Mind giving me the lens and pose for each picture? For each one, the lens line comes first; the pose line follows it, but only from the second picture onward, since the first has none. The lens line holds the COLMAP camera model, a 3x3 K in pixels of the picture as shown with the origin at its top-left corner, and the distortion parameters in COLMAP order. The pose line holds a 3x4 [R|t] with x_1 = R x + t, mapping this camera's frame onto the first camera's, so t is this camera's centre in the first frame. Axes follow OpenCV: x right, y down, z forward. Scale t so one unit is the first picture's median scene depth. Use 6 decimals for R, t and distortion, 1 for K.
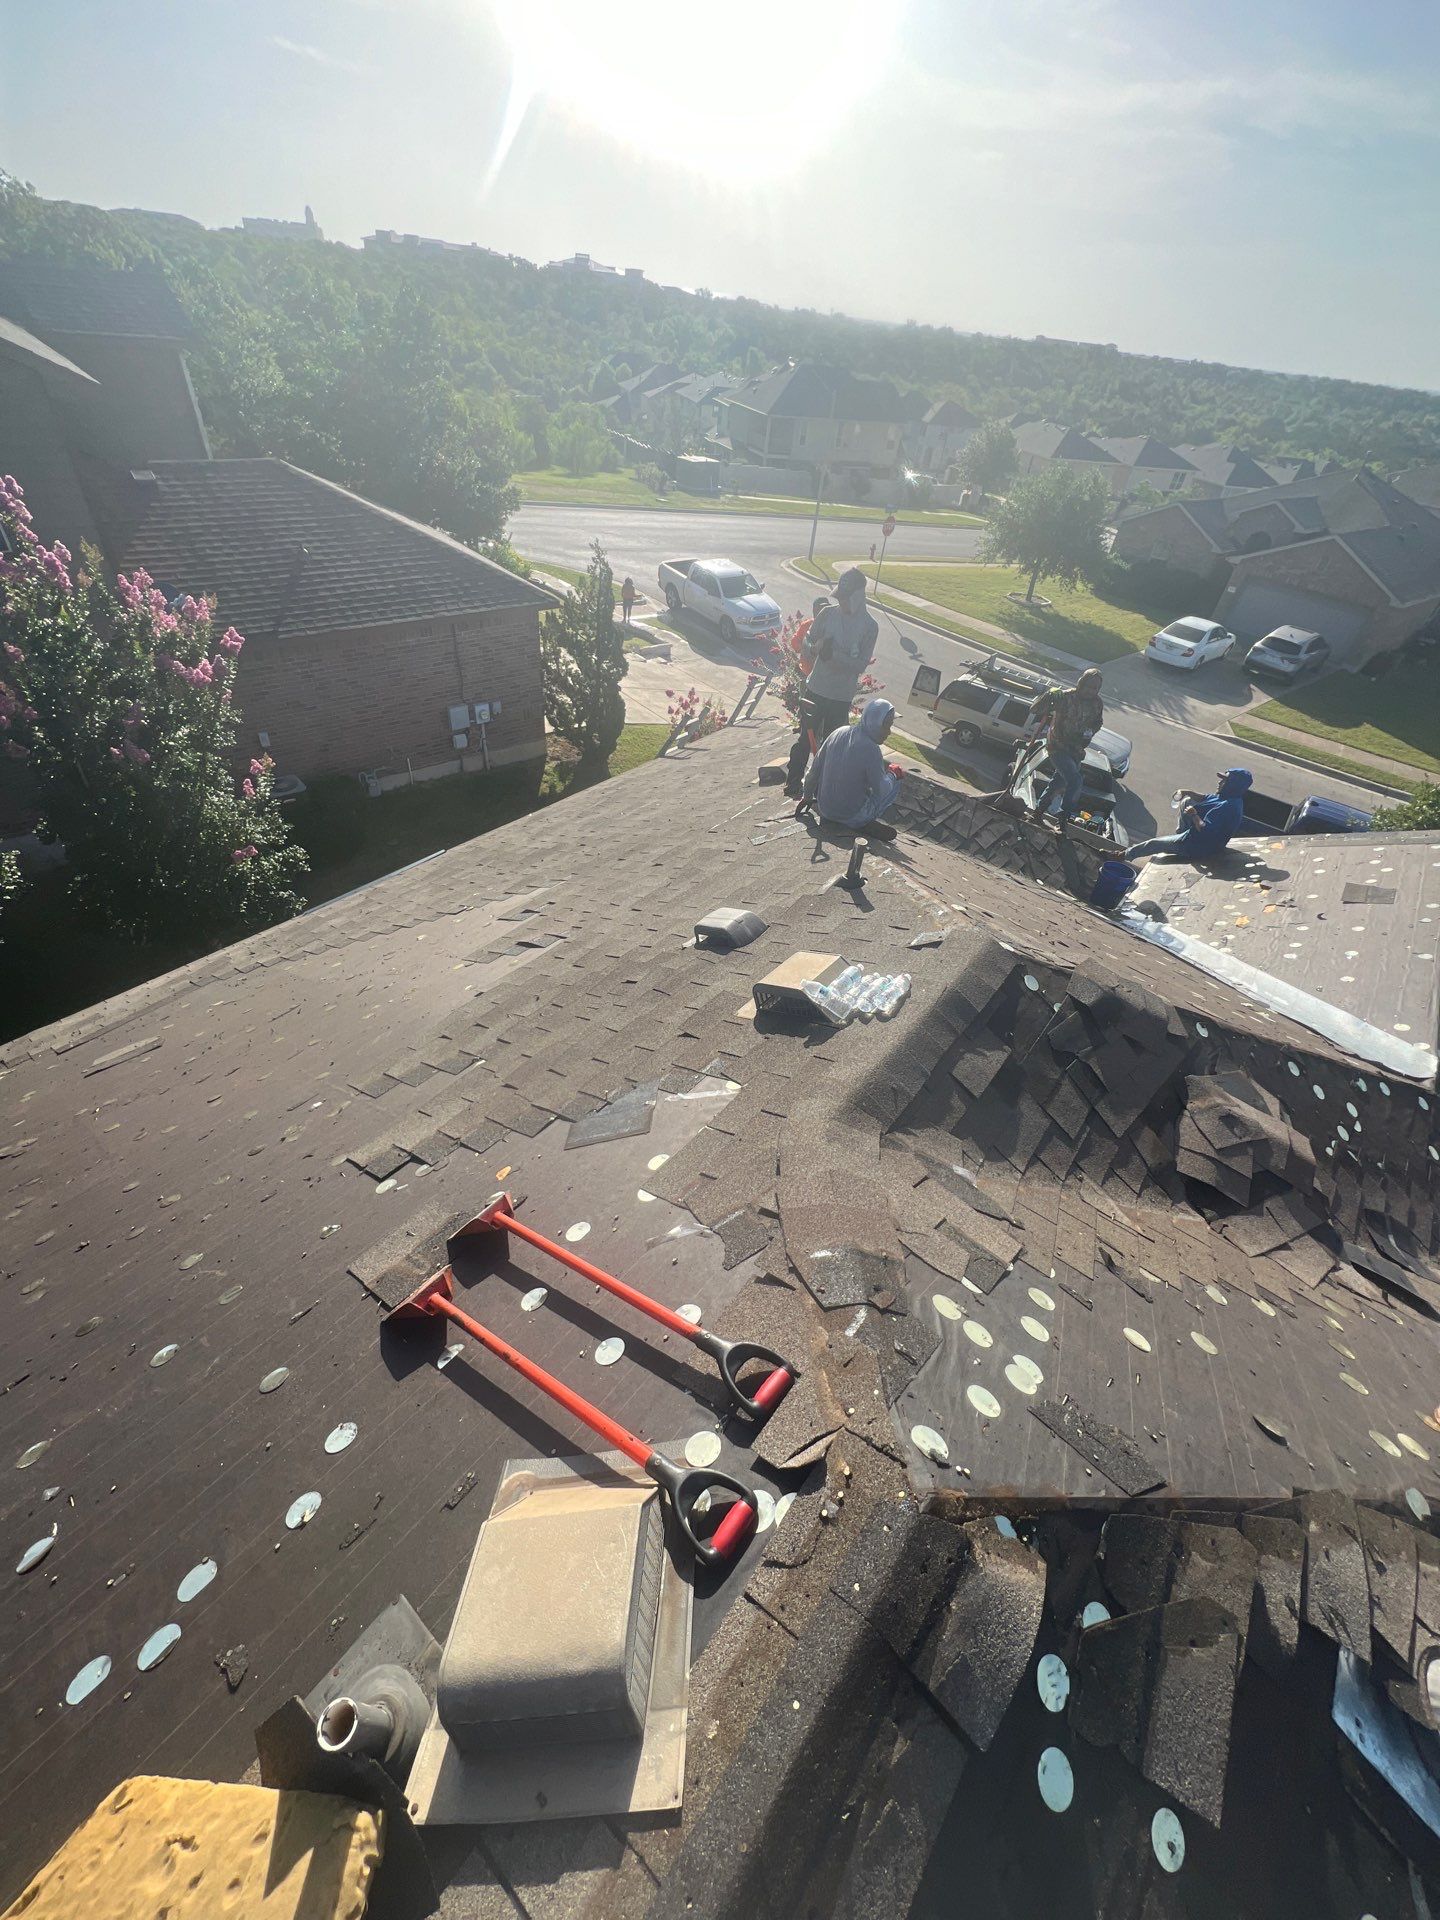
lens RADIAL K [[768.6, 0, 719.0], [0, 768.6, 963.2], [0, 0, 1]] dist [-0.002429, 0.000727]
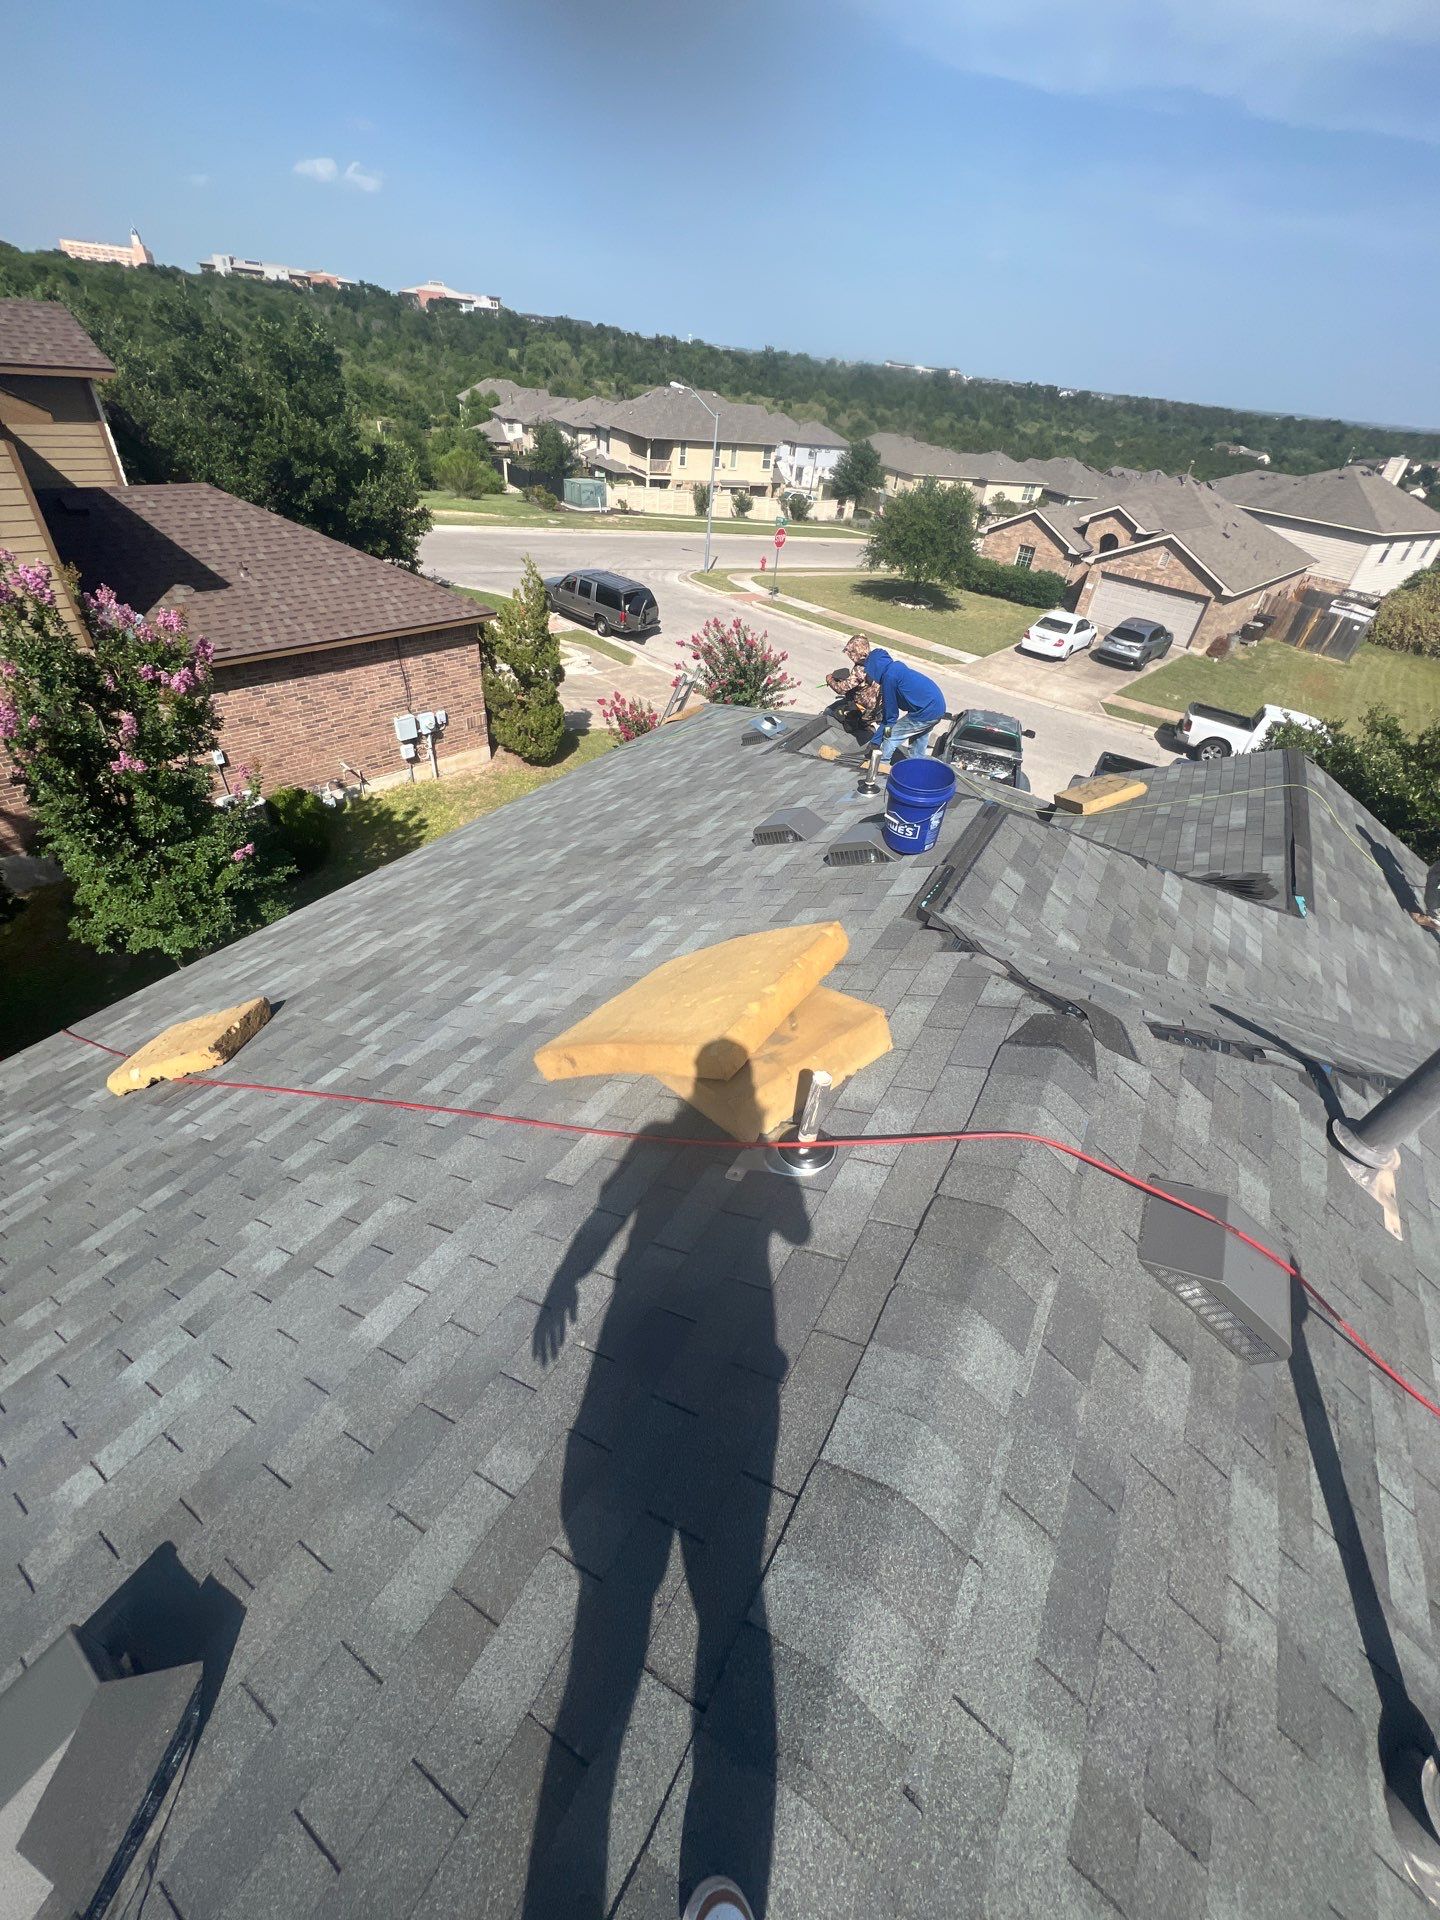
lens RADIAL K [[768.6, 0, 717.7], [0, 768.6, 958.3], [0, 0, 1]] dist [-0.002429, 0.000727]
pose [[0.990295, -0.087744, 0.107778, -0.381426], [0.090398, 0.995705, -0.019983, 0.278397], [-0.105562, 0.029532, 0.993974, -0.357082]]
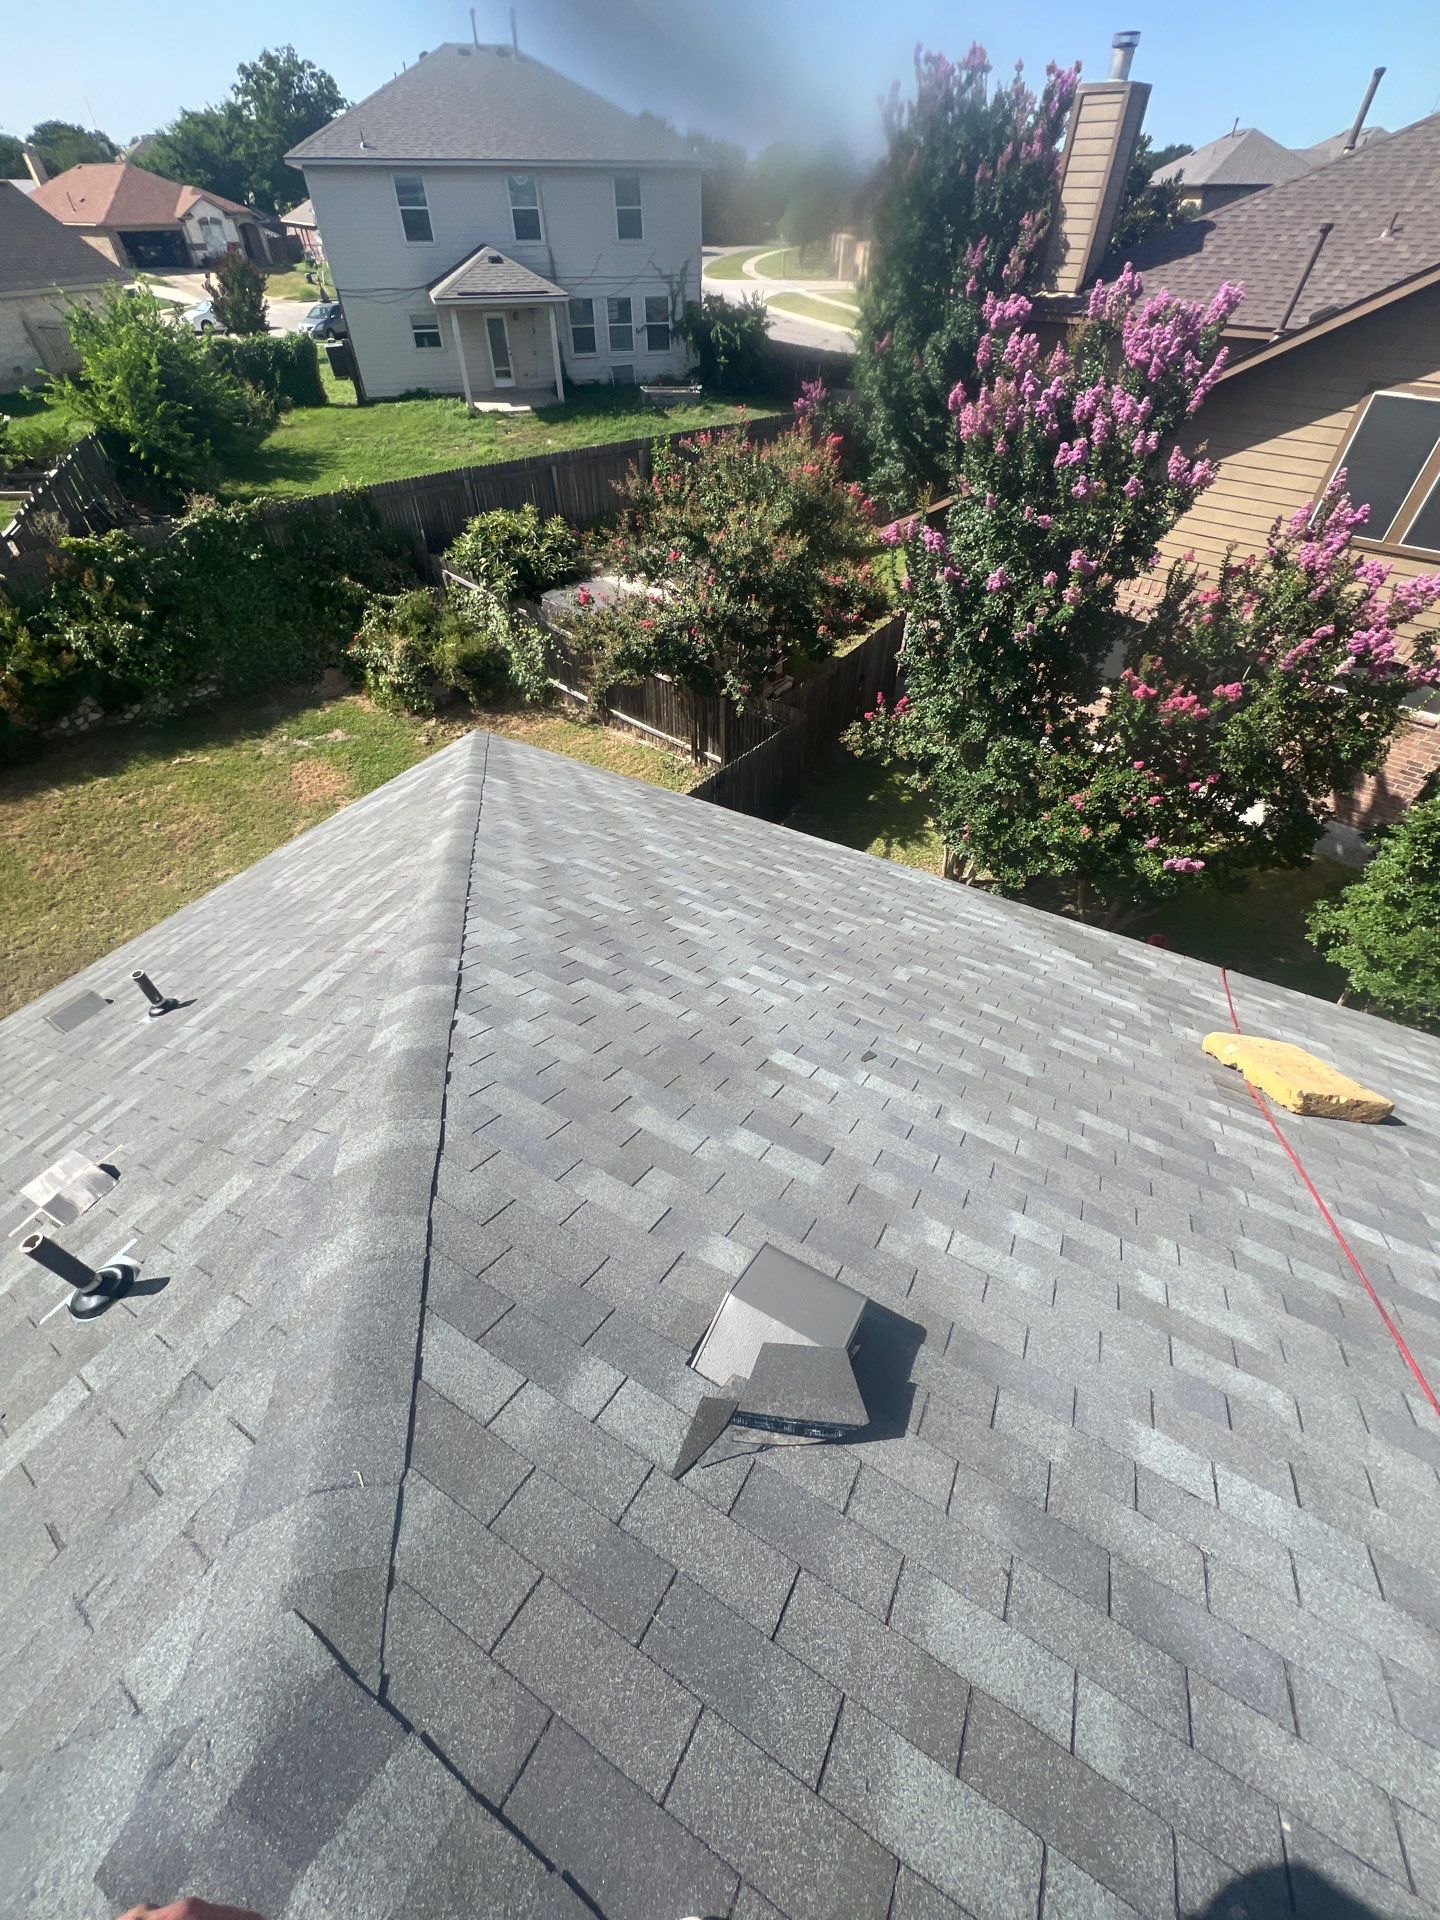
lens RADIAL K [[768.6, 0, 717.2], [0, 768.6, 960.1], [0, 0, 1]] dist [-0.002429, 0.000727]
pose [[0.161793, 0.625836, -0.762989, -0.488782], [-0.634667, 0.658049, 0.405178, 0.284060], [0.755659, 0.418689, 0.503665, -0.361355]]
